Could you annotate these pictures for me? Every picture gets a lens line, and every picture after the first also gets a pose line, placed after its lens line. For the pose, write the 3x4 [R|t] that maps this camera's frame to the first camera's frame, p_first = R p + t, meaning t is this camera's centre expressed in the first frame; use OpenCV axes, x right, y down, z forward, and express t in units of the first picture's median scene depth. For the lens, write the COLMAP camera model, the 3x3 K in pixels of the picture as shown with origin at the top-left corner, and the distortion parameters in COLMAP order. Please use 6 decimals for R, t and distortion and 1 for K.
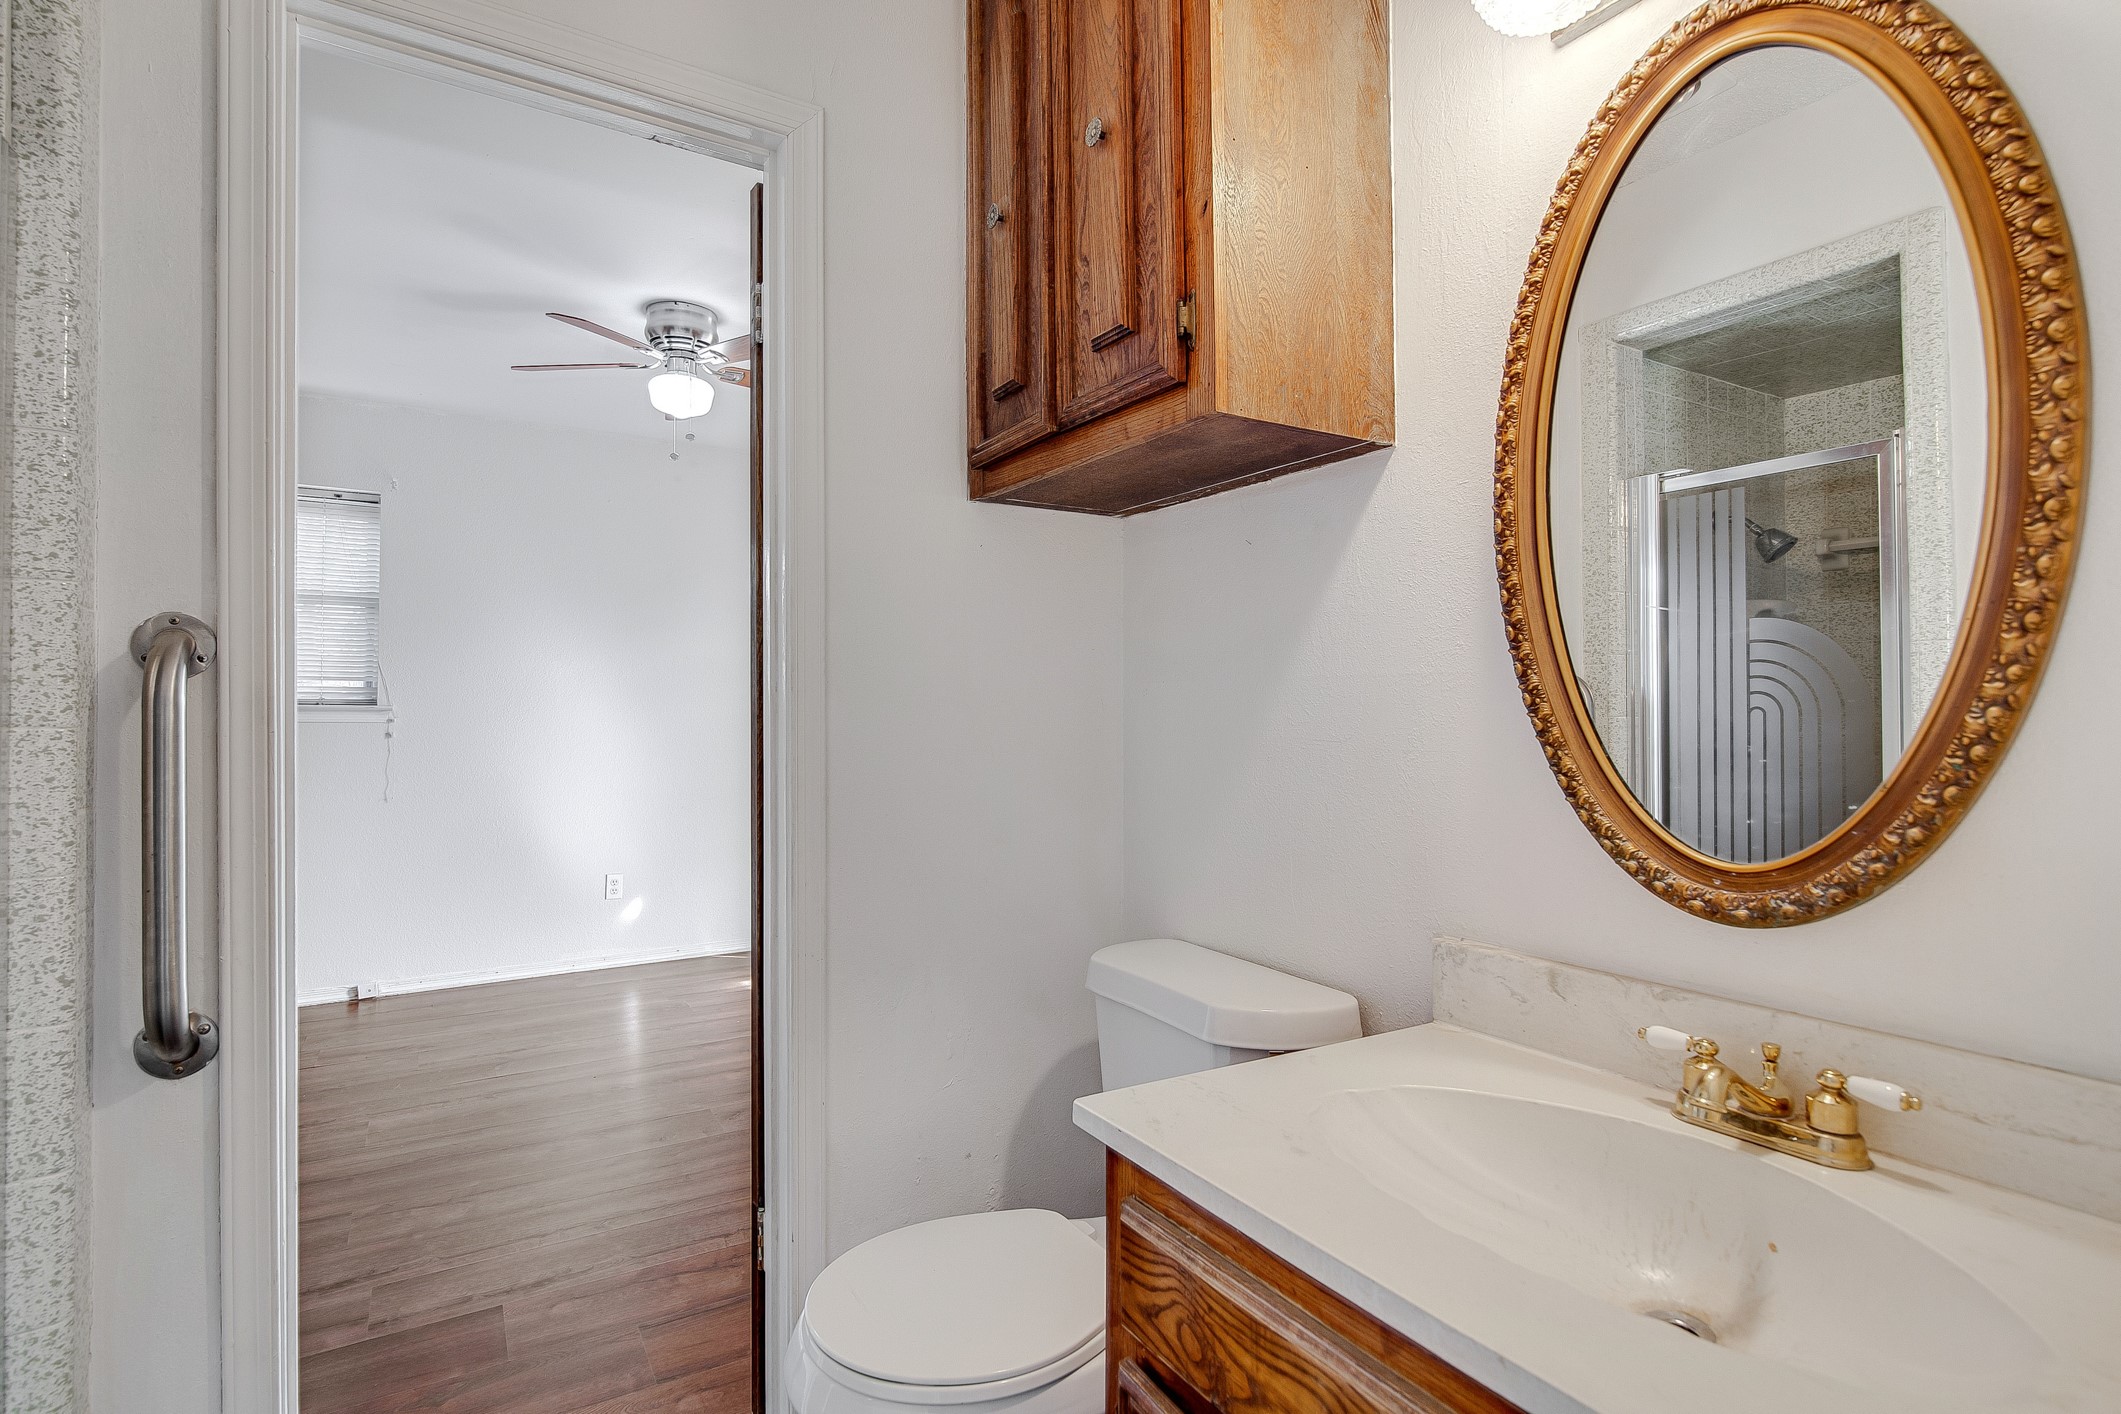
lens RADIAL K [[1002.9, 0, 1048.4], [0, 1002.9, 695.5], [0, 0, 1]] dist [-0.017754, 0.000636]
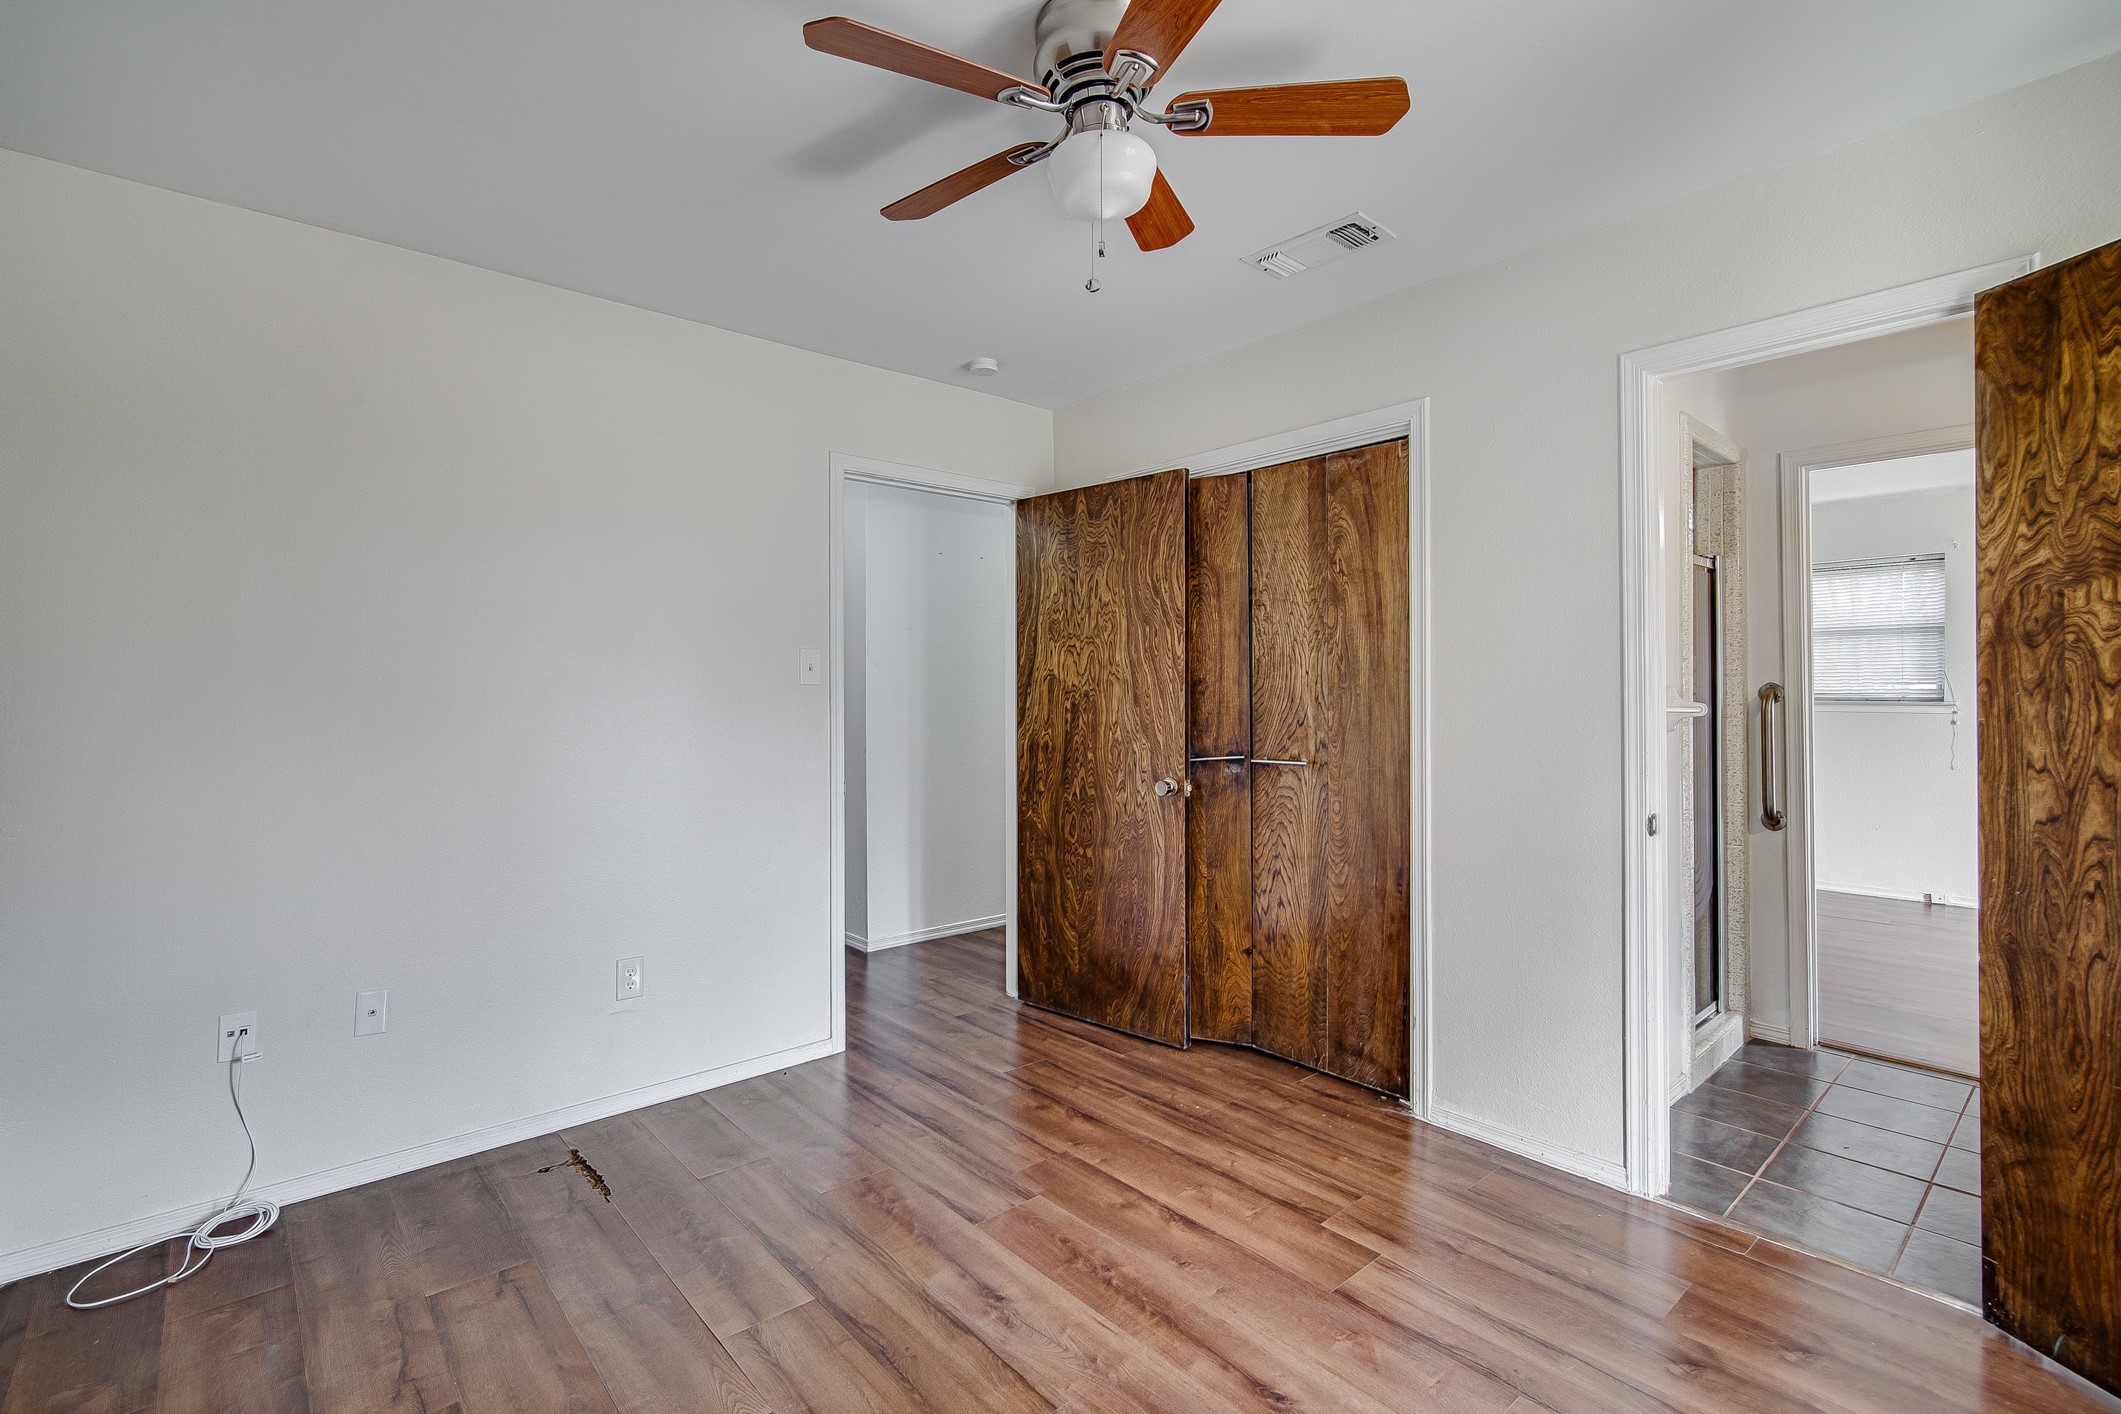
lens RADIAL K [[1002.9, 0, 1048.4], [0, 1002.9, 695.5], [0, 0, 1]] dist [-0.017754, 0.000636]
pose [[0.157057, -0.001947, -0.987588, 1.870673], [0.019801, 0.999803, 0.001178, -0.092252], [0.987391, -0.019740, 0.157065, -1.760216]]
